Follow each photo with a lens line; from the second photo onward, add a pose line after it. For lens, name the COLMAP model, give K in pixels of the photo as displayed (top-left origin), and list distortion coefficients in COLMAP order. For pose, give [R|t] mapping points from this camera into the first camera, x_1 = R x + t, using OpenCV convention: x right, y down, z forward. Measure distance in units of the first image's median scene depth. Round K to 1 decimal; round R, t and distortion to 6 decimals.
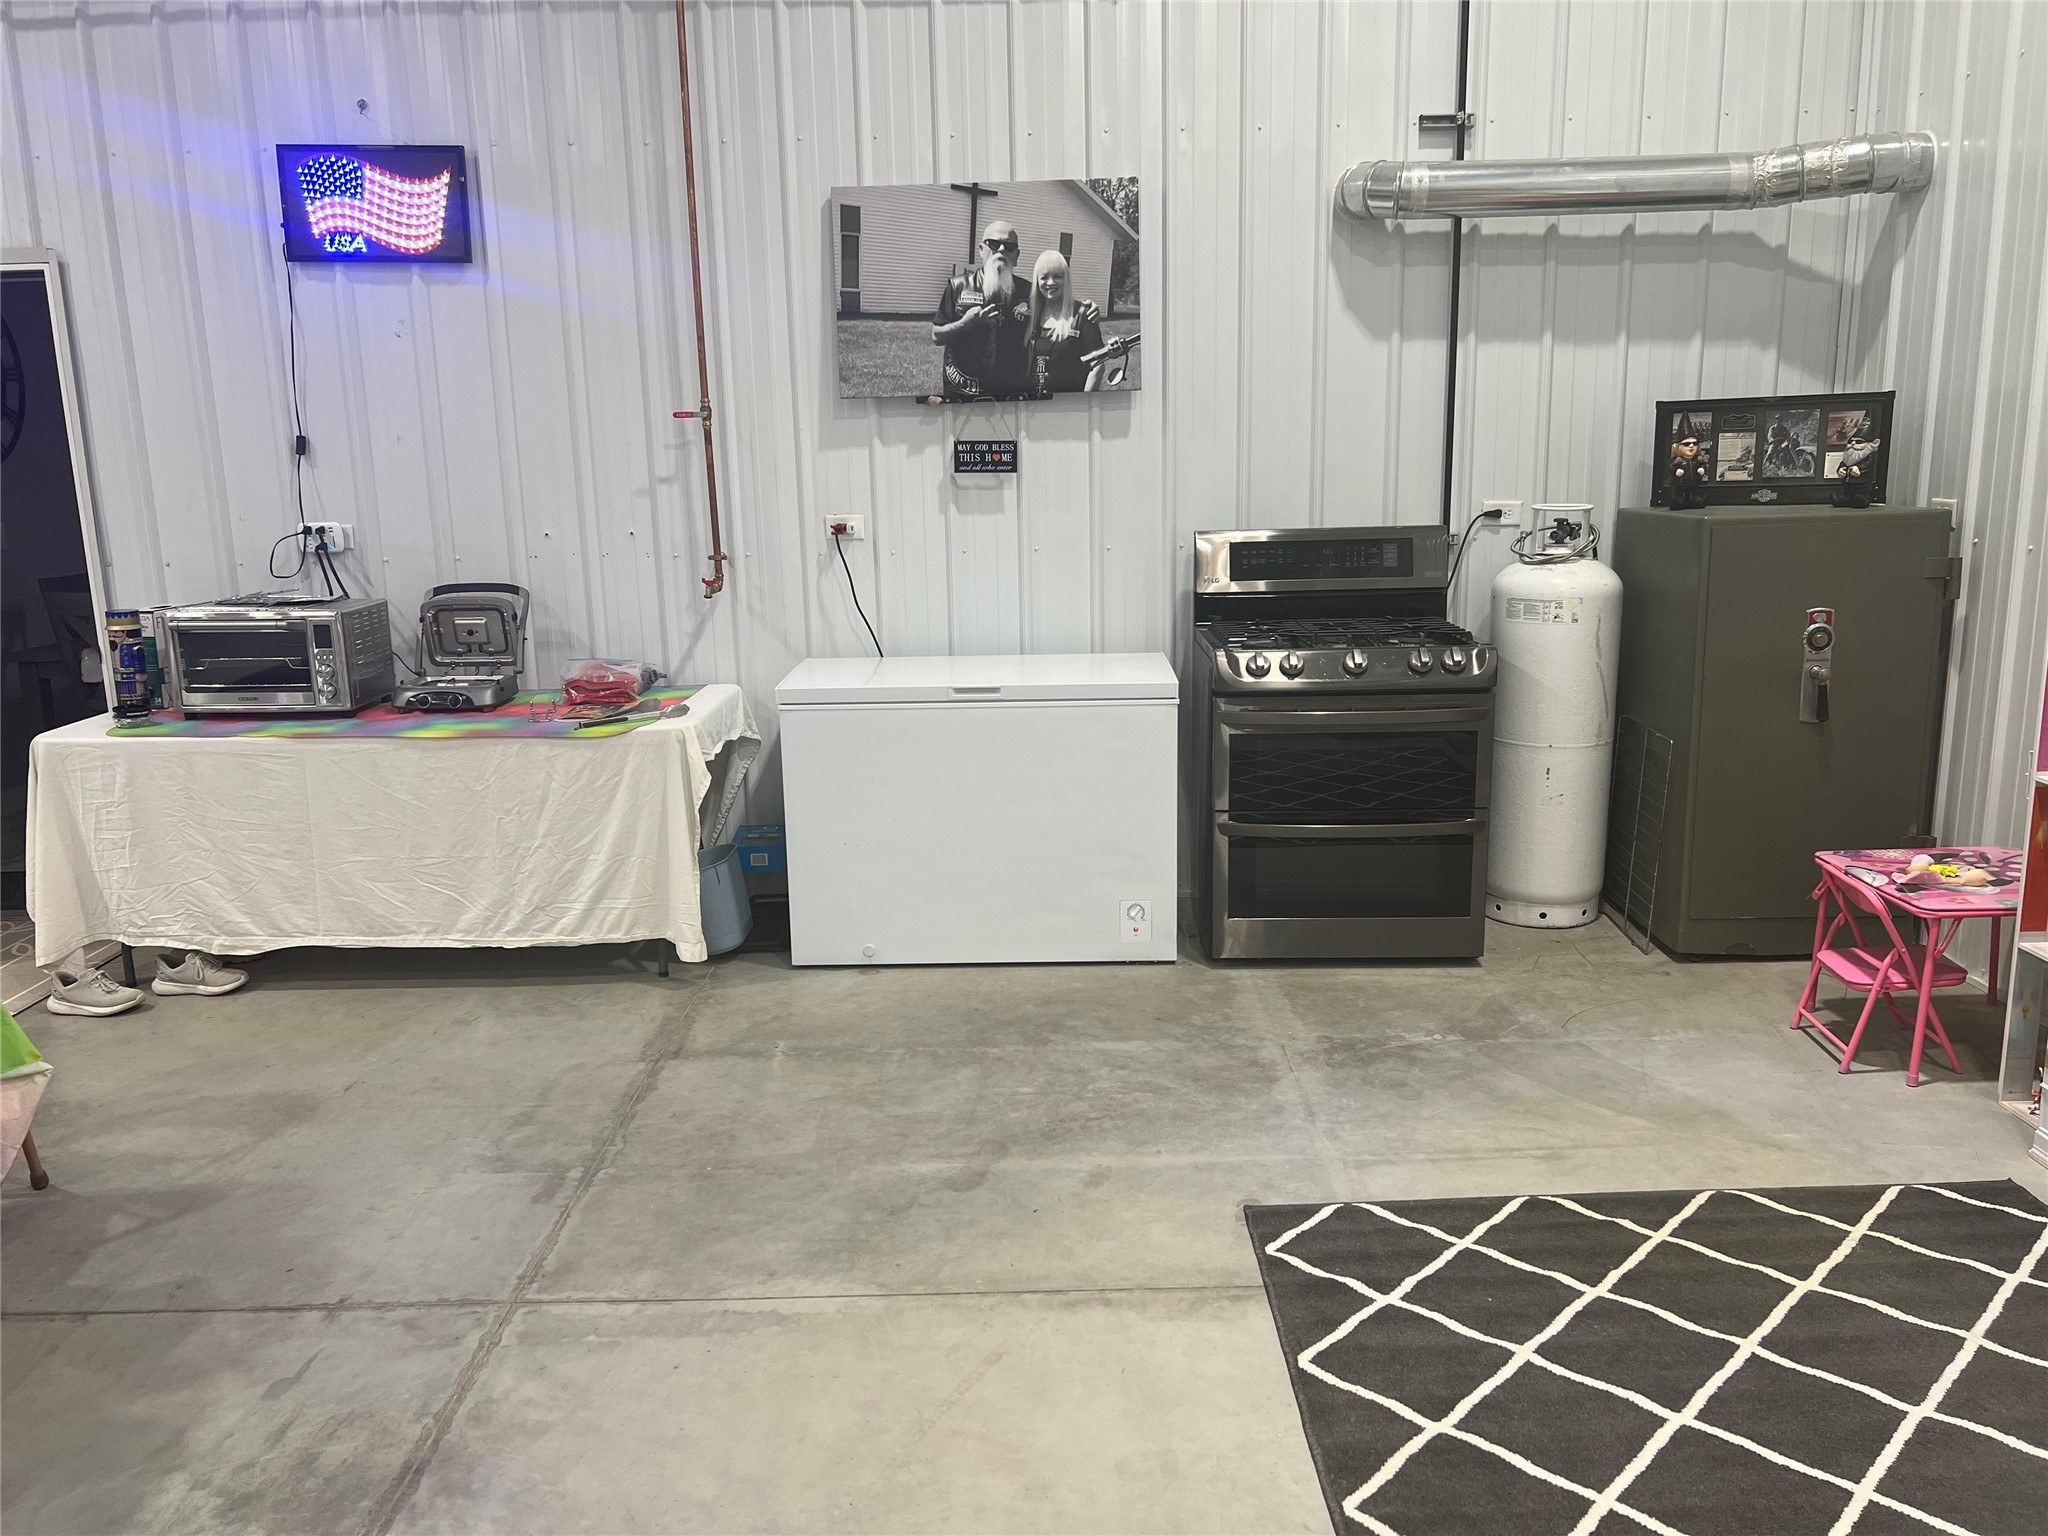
lens RADIAL K [[1548.8, 0, 1024.6], [0, 1548.8, 768.8], [0, 0, 1]] dist [0.011436, 0.001236]
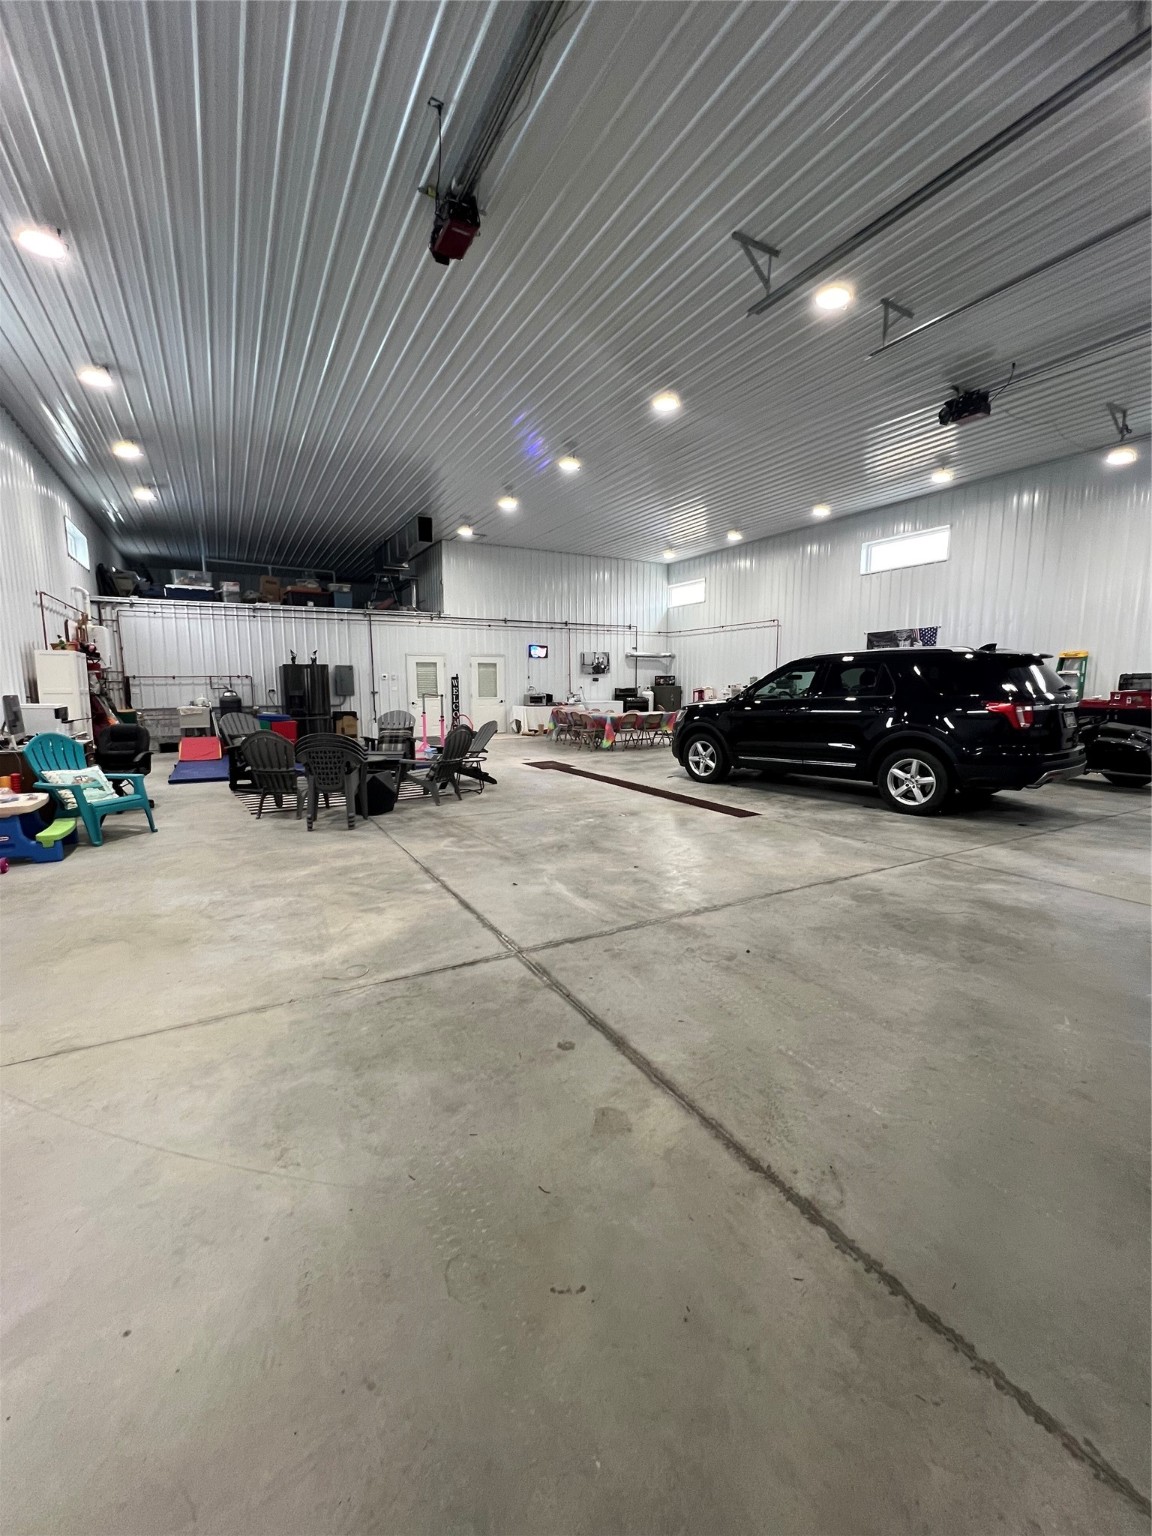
lens RADIAL K [[620.9, 0, 575.2], [0, 620.9, 769.1], [0, 0, 1]] dist [0.000024, 0.000002]
pose [[0.878014, -0.046365, 0.476383, -2.026762], [0.078584, 0.995755, -0.047923, 0.532800], [-0.472139, 0.079514, 0.877931, -2.305703]]
